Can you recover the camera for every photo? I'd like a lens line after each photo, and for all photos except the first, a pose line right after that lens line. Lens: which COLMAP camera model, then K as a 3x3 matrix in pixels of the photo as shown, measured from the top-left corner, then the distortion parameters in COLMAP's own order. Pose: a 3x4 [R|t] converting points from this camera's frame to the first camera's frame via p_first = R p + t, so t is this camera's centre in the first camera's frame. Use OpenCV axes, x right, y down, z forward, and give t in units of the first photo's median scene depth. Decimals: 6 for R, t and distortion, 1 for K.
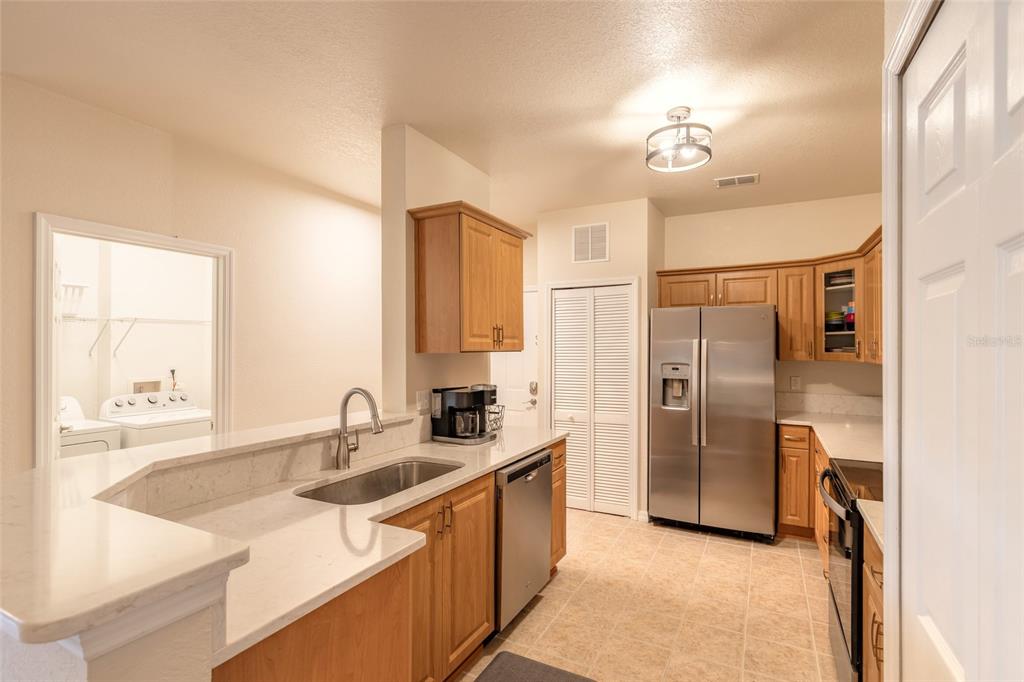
lens RADIAL K [[488.7, 0, 507.8], [0, 488.7, 346.5], [0, 0, 1]] dist [-0.000415, -0.000843]
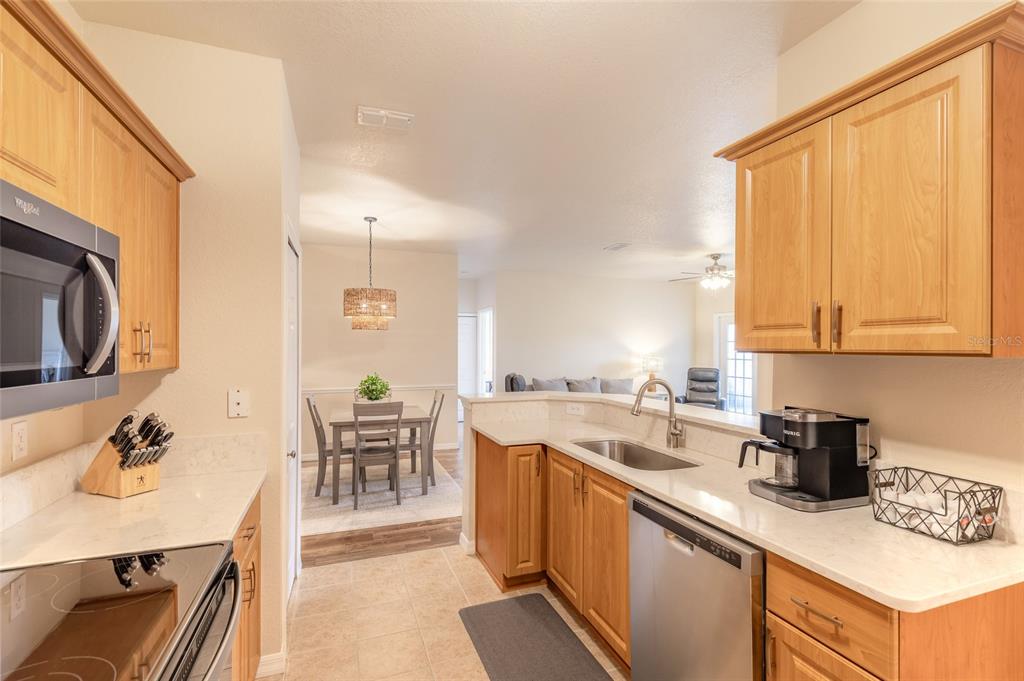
lens RADIAL K [[460.5, 0, 508.3], [0, 460.5, 342.6], [0, 0, 1]] dist [0.010681, 0.000118]
pose [[-0.660936, -0.007795, -0.750402, 0.565639], [-0.001706, 0.999959, -0.008884, 0.004331], [0.750440, -0.004592, -0.660922, 1.056733]]
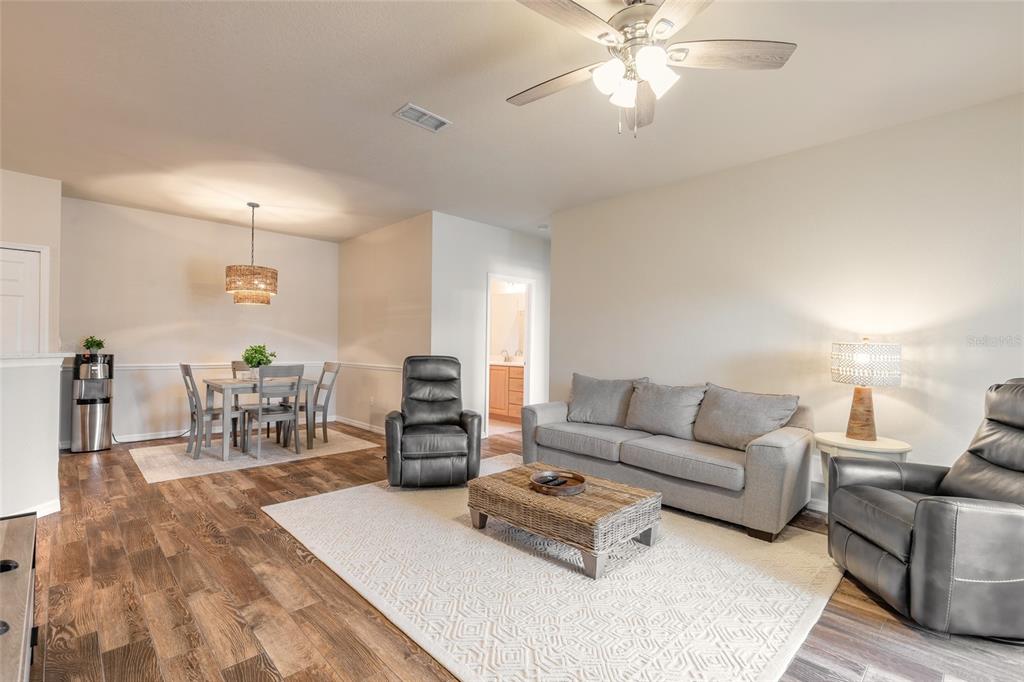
lens RADIAL K [[461.4, 0, 512.6], [0, 461.4, 343.4], [0, 0, 1]] dist [0.002824, 0.000363]
pose [[-0.953596, -0.015103, 0.300710, -1.708450], [-0.017238, 0.999842, -0.004449, 0.086138], [-0.300596, -0.009426, -0.953705, 1.046256]]
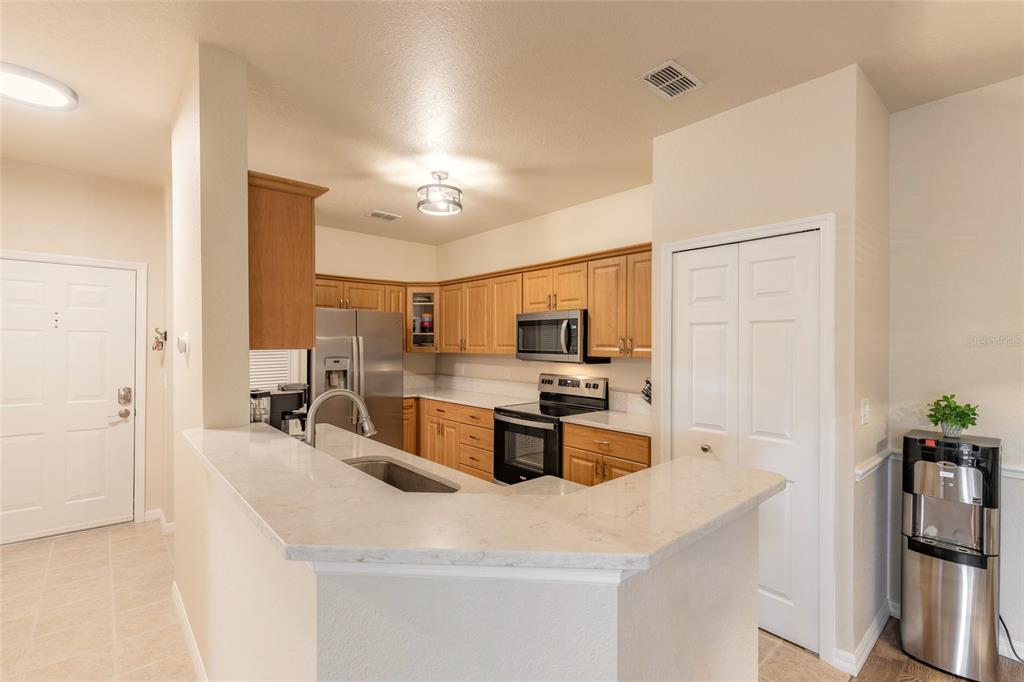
lens RADIAL K [[460.5, 0, 508.3], [0, 460.5, 343.1], [0, 0, 1]] dist [0.010681, 0.000118]
pose [[0.348568, 0.001118, 0.937283, -0.696195], [-0.005544, 0.999984, 0.000869, -0.001561], [-0.937267, -0.005499, 0.348568, 0.308552]]
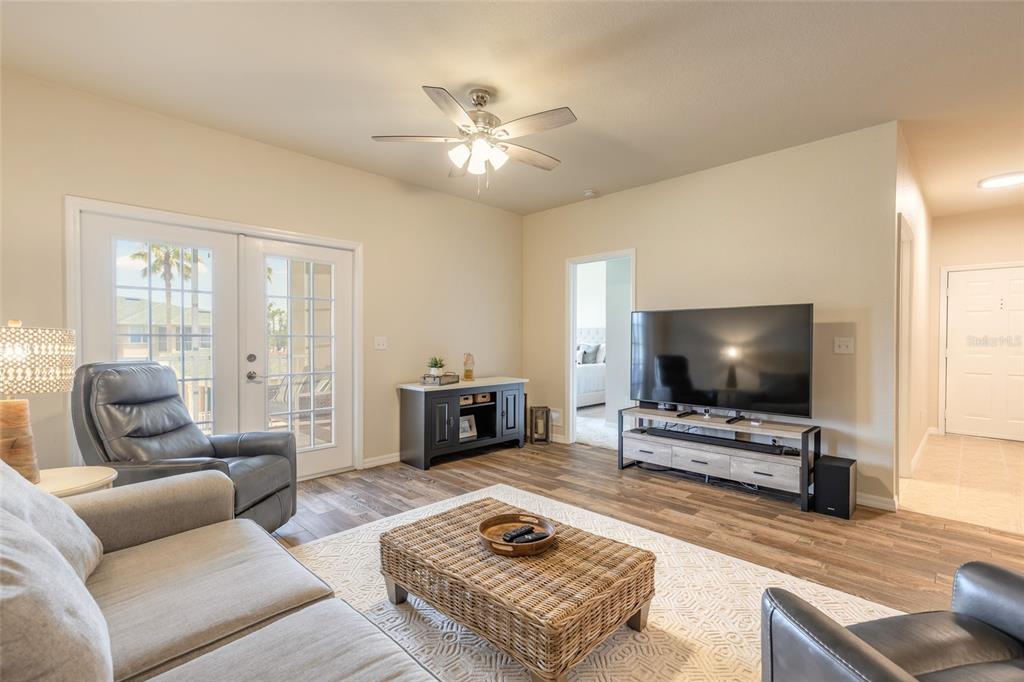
lens RADIAL K [[461.4, 0, 512.6], [0, 461.4, 343.4], [0, 0, 1]] dist [0.002824, 0.000363]
pose [[0.960097, 0.005005, -0.279623, -1.333083], [-0.000732, 0.999881, 0.015384, 0.078699], [0.279666, -0.014565, 0.959987, -0.544588]]
